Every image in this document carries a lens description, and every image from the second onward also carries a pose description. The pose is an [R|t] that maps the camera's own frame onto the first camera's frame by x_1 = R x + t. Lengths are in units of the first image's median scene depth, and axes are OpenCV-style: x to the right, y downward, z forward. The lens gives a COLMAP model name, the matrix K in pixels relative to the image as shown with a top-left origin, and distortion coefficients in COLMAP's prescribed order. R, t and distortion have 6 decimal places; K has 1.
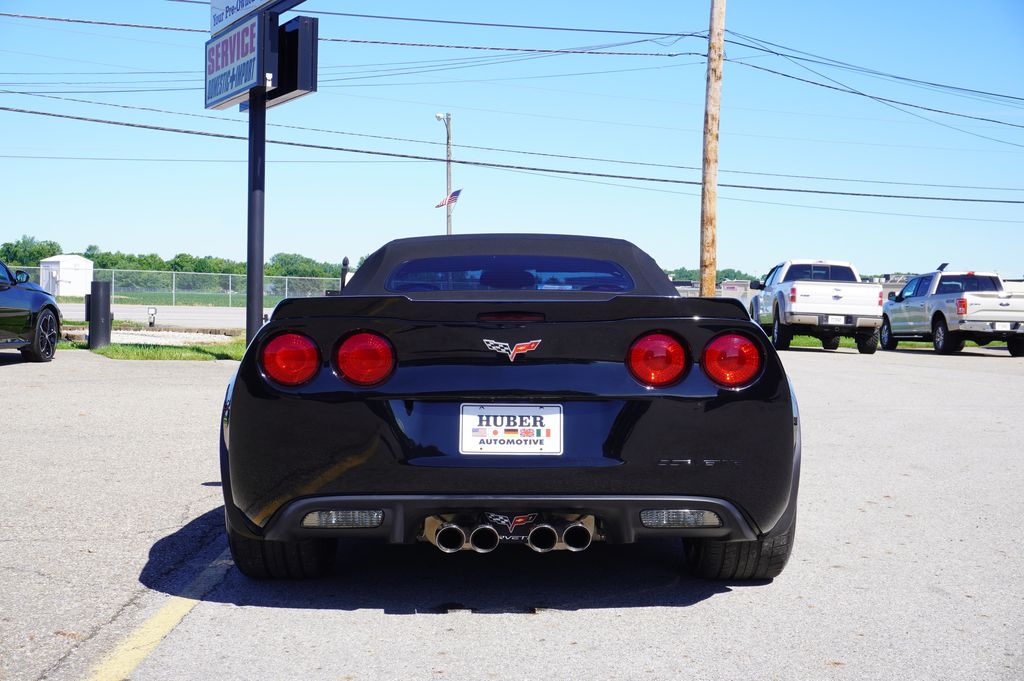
lens RADIAL K [[1466.1, 0, 510.5], [0, 1466.1, 353.8], [0, 0, 1]] dist [0.000924, -0.035808]
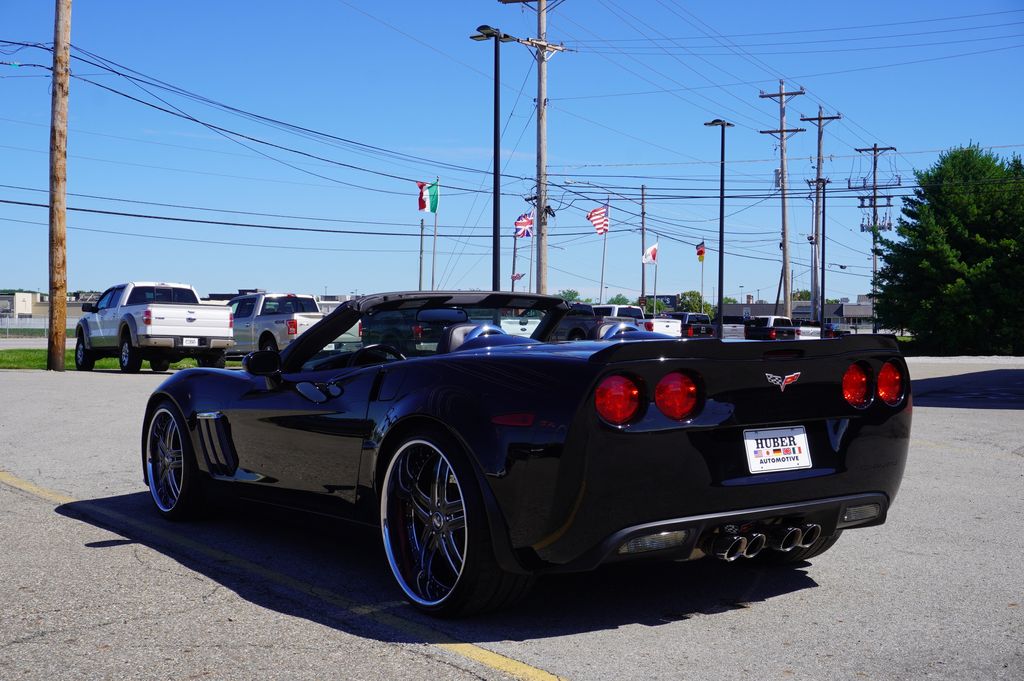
lens RADIAL K [[1488.0, 0, 512.0], [0, 1488.0, 340.5], [0, 0, 1]] dist [0.012415, 0.043784]
pose [[0.776190, -0.020045, 0.630180, -0.251883], [0.031855, 0.999465, -0.007445, -0.009107], [-0.629694, 0.025853, 0.776413, 0.057758]]
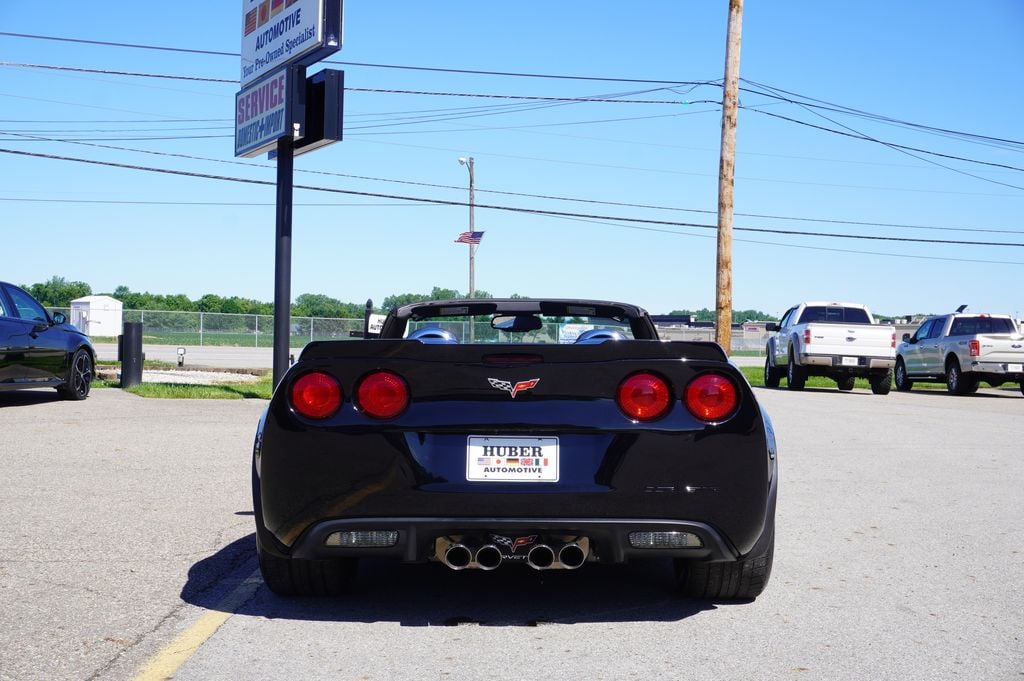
lens RADIAL K [[1488.0, 0, 512.0], [0, 1488.0, 340.5], [0, 0, 1]] dist [0.012415, 0.043784]
pose [[0.999848, 0.001815, -0.017321, 0.005337], [-0.002442, 0.999340, -0.036252, 0.000665], [0.017244, 0.036289, 0.999193, -0.037955]]
